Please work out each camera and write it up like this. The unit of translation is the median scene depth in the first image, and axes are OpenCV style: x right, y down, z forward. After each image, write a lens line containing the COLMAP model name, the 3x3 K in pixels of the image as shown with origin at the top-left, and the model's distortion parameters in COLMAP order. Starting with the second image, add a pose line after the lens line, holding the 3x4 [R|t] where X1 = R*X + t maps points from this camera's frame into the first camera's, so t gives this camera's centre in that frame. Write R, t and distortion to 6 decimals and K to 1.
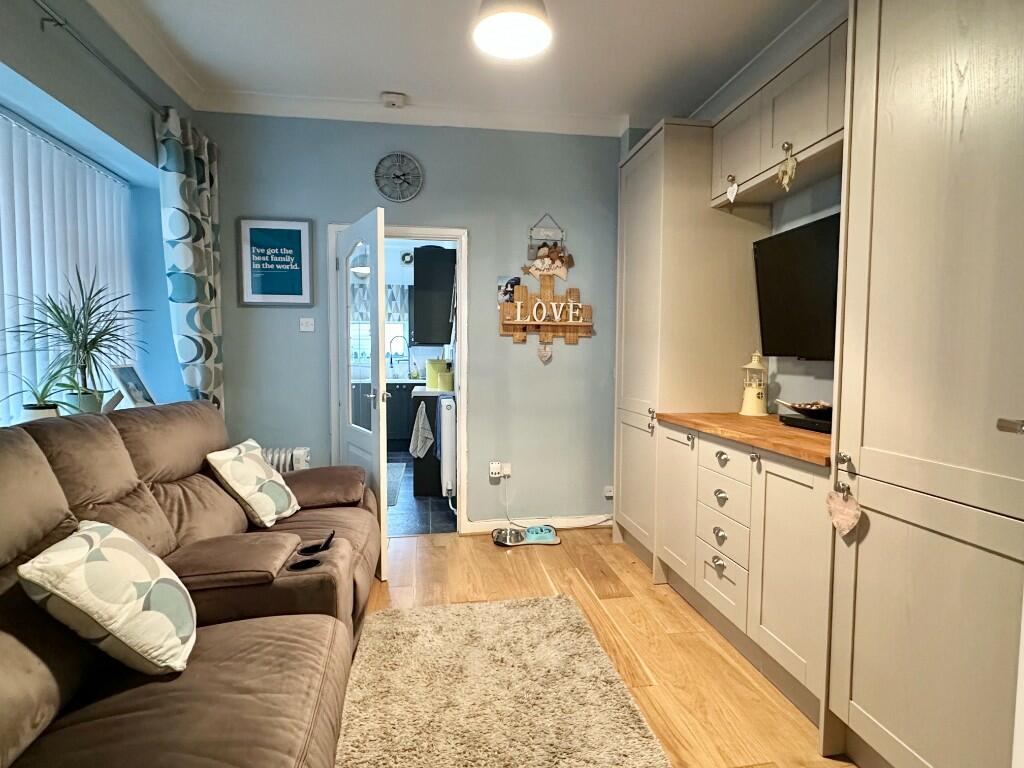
lens RADIAL K [[533.9, 0, 512.0], [0, 533.9, 384.0], [0, 0, 1]] dist [0.001036, -0.000276]
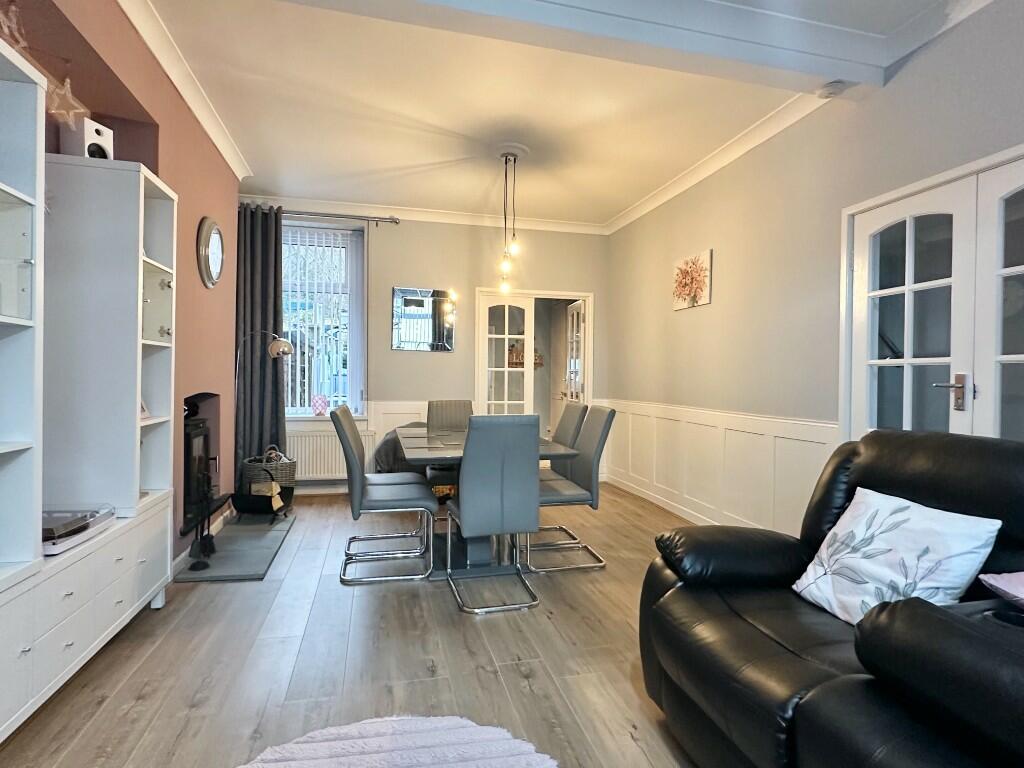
lens RADIAL K [[533.9, 0, 512.0], [0, 533.9, 384.0], [0, 0, 1]] dist [0.001036, -0.000276]
pose [[0.995326, 0.002683, 0.096530, -0.195751], [0.001646, 0.998997, -0.044744, 0.086092], [-0.096553, 0.044694, 0.994324, -1.237087]]
